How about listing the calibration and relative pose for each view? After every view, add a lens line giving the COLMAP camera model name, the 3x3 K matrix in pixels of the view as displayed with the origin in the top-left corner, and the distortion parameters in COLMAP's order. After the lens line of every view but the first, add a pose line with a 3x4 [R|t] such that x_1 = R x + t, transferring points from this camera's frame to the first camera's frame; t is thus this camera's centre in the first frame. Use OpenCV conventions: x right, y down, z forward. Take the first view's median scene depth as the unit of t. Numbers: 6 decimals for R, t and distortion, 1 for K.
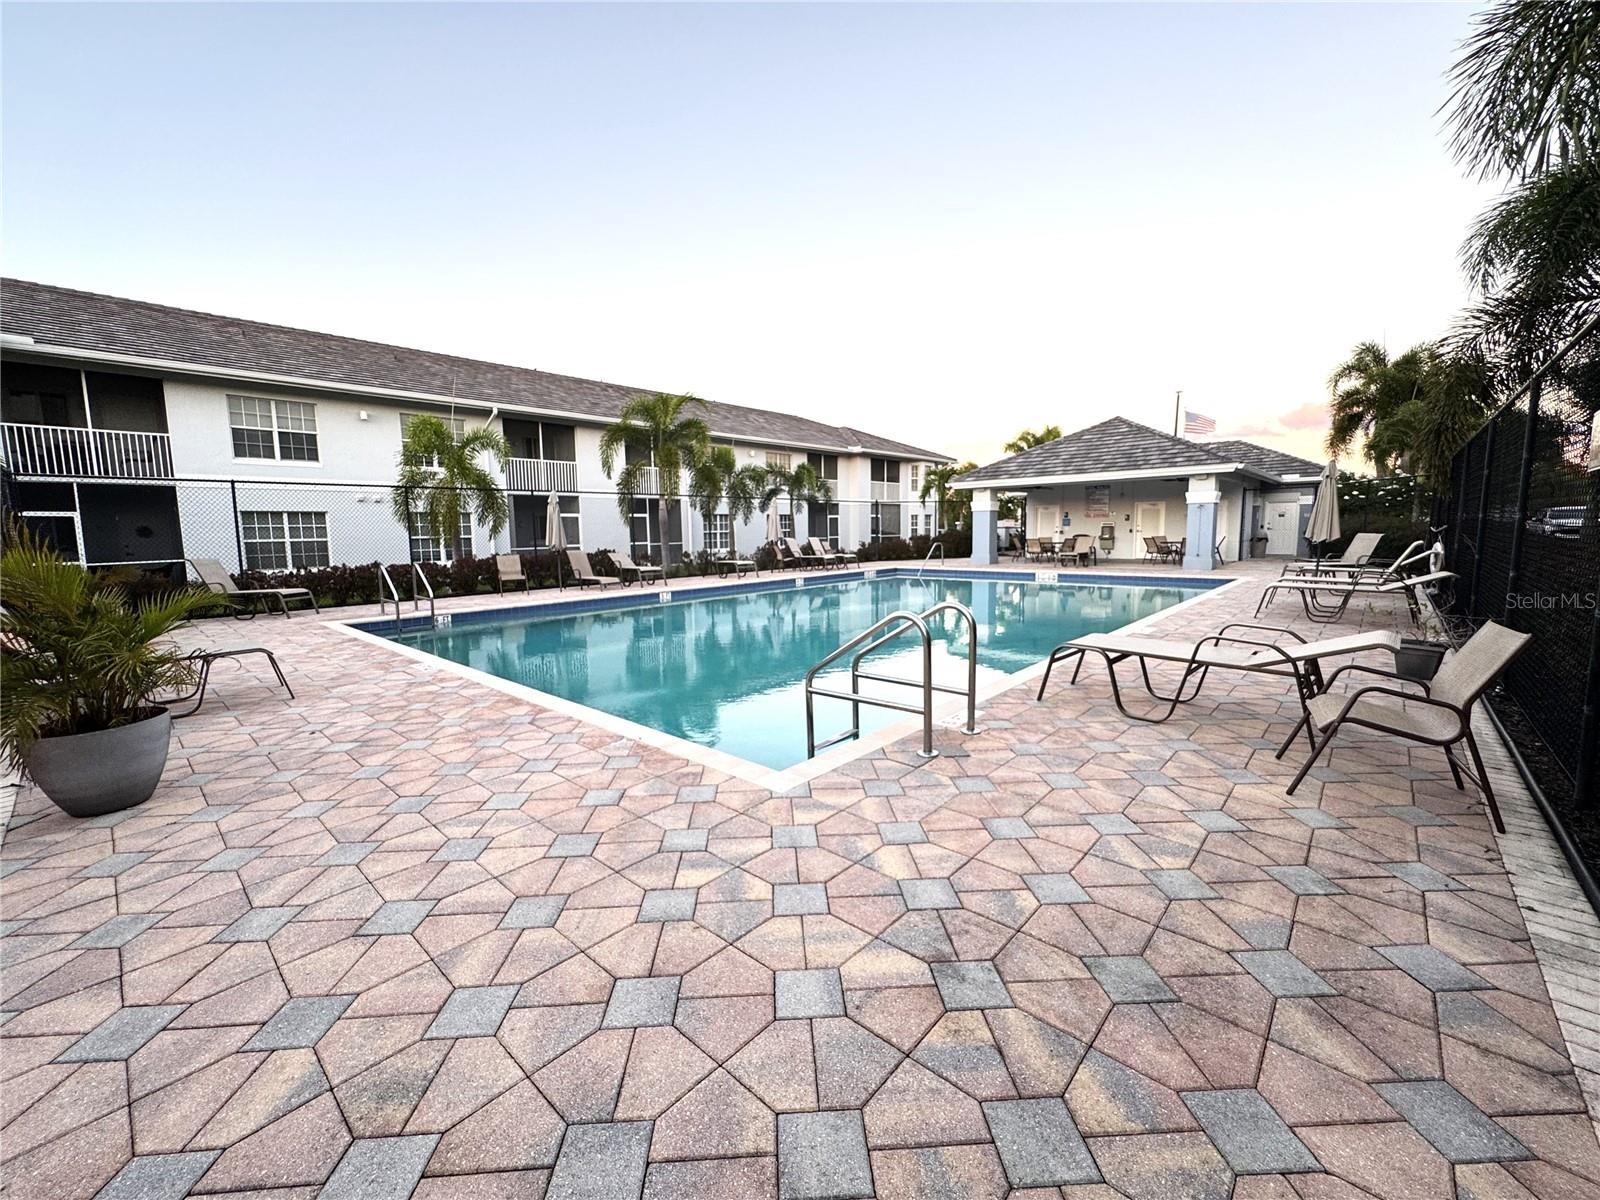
lens RADIAL K [[637.4, 0, 800.0], [0, 637.4, 600.0], [0, 0, 1]] dist [-0.028206, 0.000028]
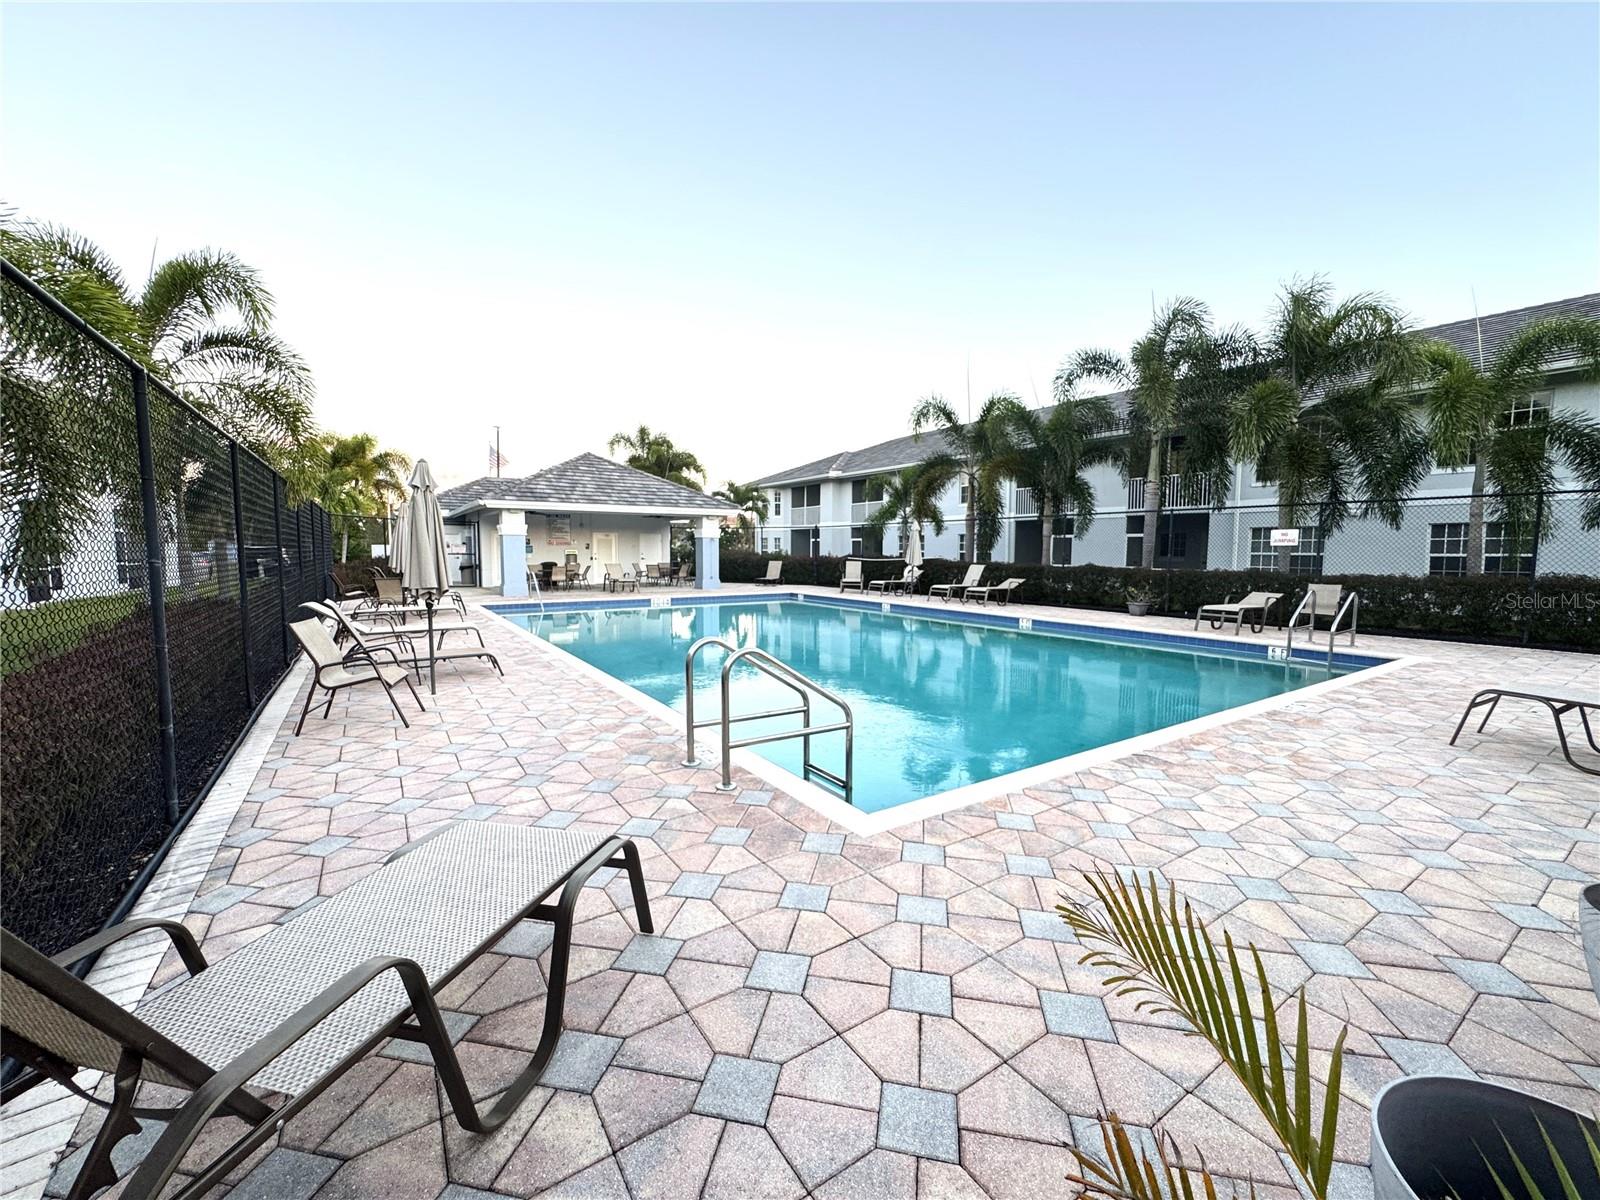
lens RADIAL K [[637.4, 0, 800.0], [0, 637.4, 600.0], [0, 0, 1]] dist [-0.028206, 0.000028]
pose [[0.249537, -0.053922, 0.966863, -0.857627], [0.100382, 0.994510, 0.029556, -0.070826], [-0.963148, 0.089681, 0.253580, 0.771690]]
